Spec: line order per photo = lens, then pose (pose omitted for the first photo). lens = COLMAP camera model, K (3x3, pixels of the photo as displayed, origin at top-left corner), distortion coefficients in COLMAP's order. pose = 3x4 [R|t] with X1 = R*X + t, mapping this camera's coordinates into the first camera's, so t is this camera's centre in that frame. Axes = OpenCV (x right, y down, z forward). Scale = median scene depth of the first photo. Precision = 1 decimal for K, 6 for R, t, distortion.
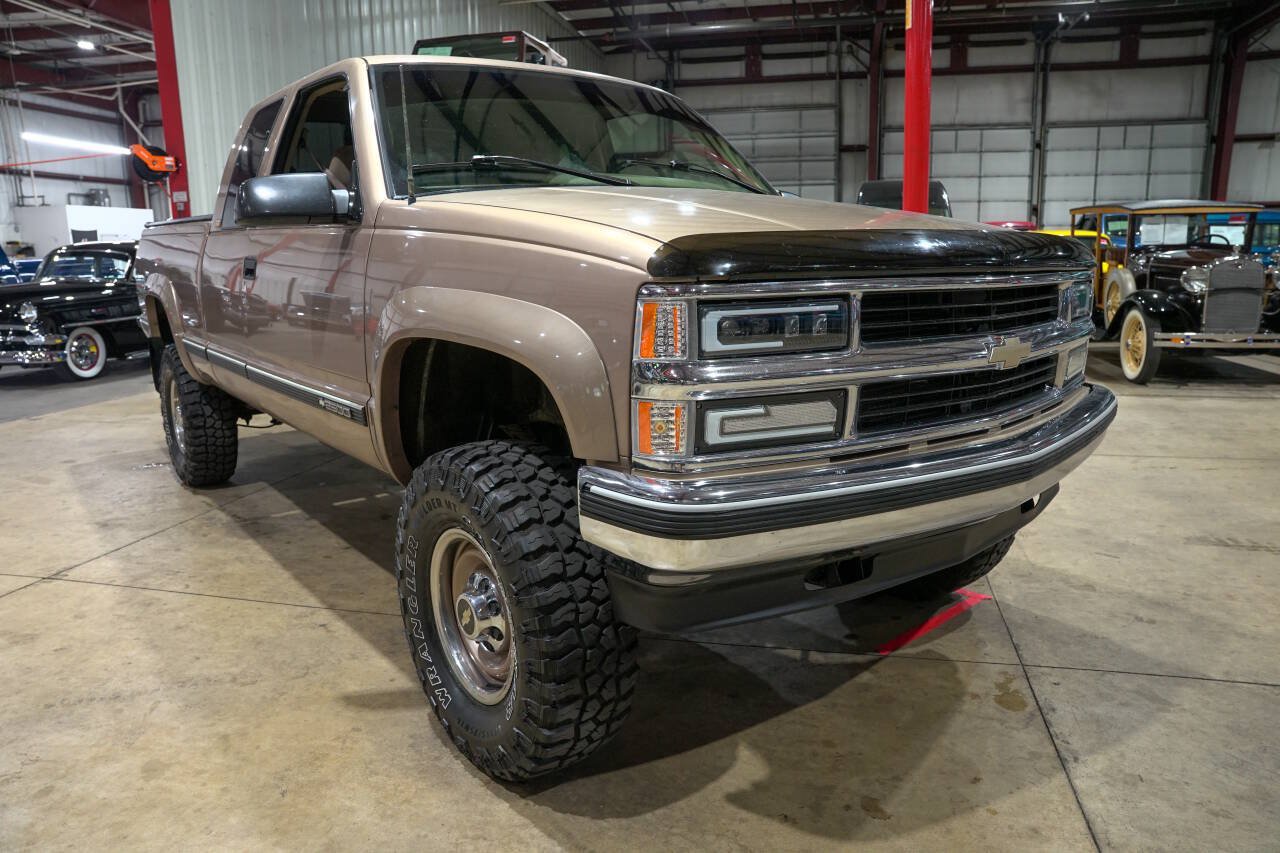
lens RADIAL K [[877.2, 0, 643.2], [0, 877.2, 425.9], [0, 0, 1]] dist [-0.143788, 0.114274]
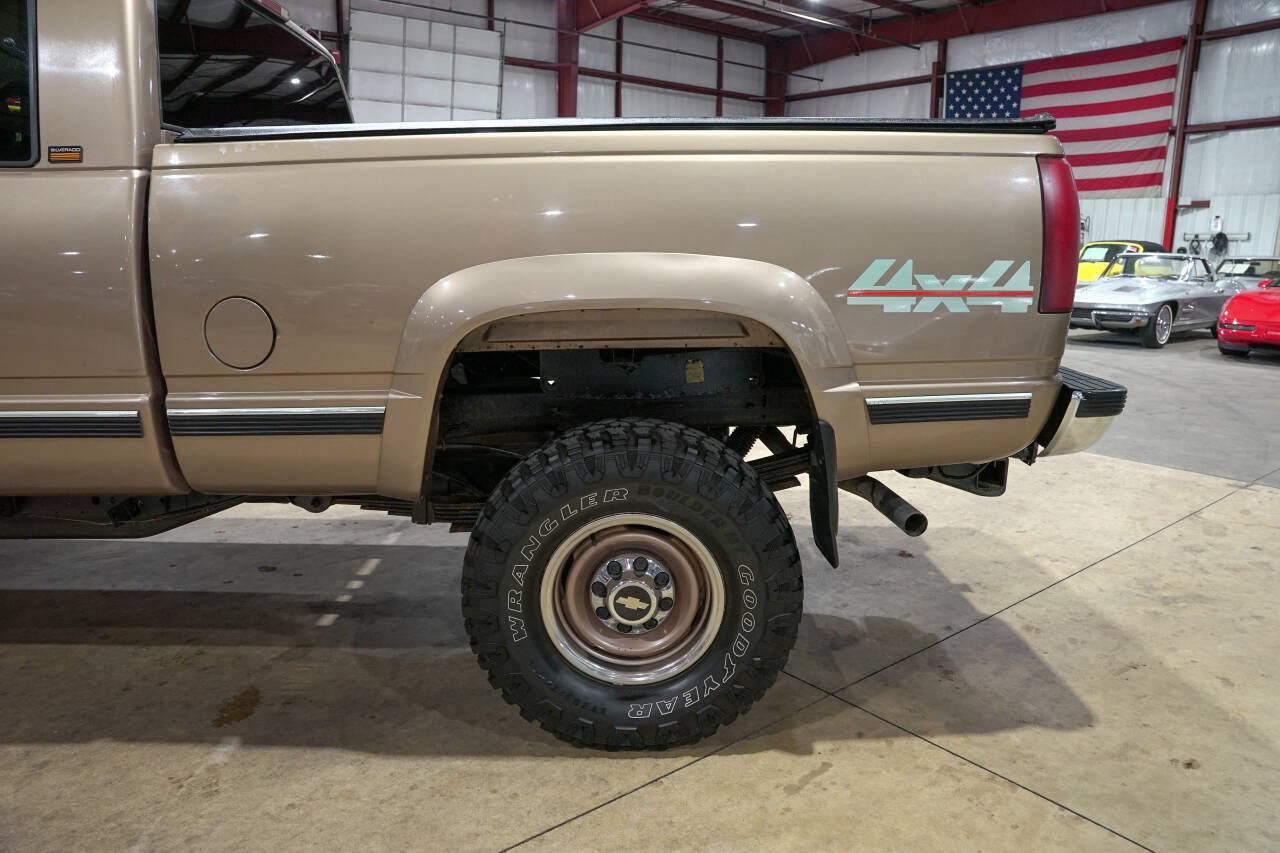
lens RADIAL K [[877.2, 0, 643.2], [0, 877.2, 425.9], [0, 0, 1]] dist [-0.143788, 0.114274]
pose [[-0.617883, 0.170888, -0.767475, 0.093952], [-0.152571, 0.931485, 0.330240, -0.481140], [0.771325, 0.321144, -0.549476, 2.465315]]
